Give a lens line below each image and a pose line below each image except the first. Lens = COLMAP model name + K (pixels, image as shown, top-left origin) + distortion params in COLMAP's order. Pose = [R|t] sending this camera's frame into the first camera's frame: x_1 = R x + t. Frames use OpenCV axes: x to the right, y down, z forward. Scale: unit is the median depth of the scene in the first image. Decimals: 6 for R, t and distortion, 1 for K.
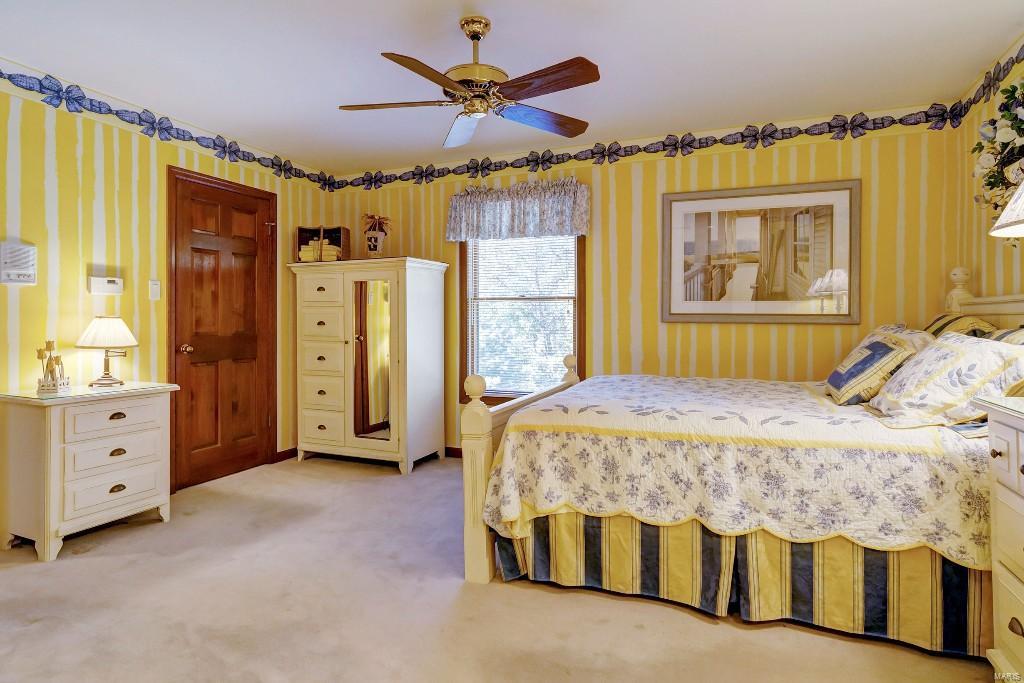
lens RADIAL K [[556.9, 0, 514.5], [0, 556.9, 315.6], [0, 0, 1]] dist [-0.001513, -0.000405]
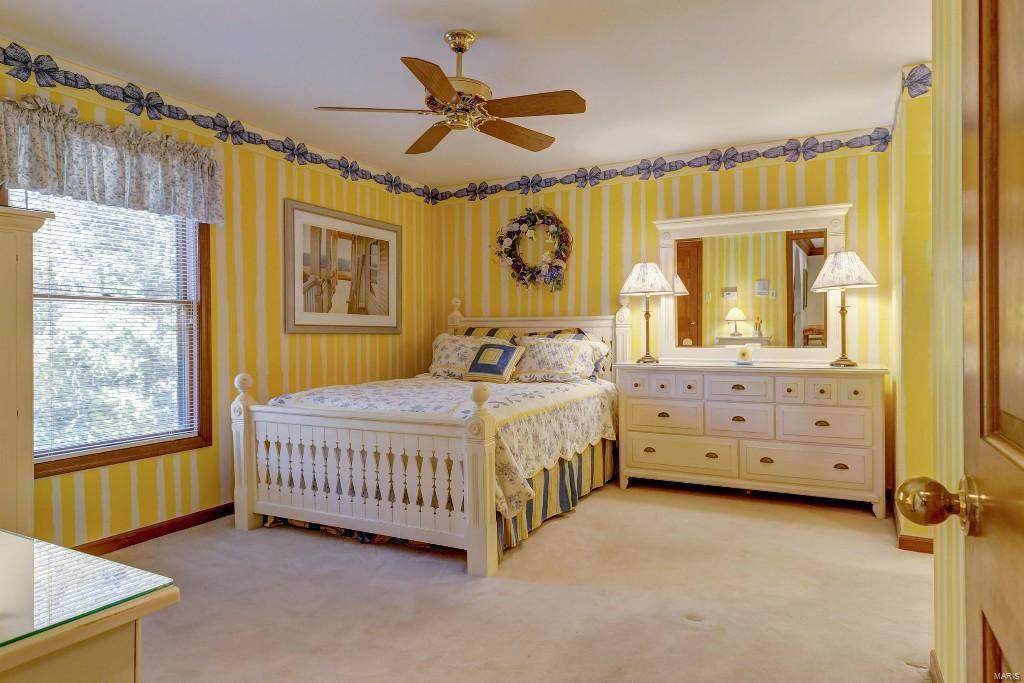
lens RADIAL K [[633.4, 0, 511.9], [0, 633.4, 334.3], [0, 0, 1]] dist [0.011150, 0.003485]
pose [[0.103873, -0.002923, 0.994586, -0.783614], [-0.001174, 0.999995, 0.003062, 0.009671], [-0.994590, -0.001486, 0.103869, 0.514693]]
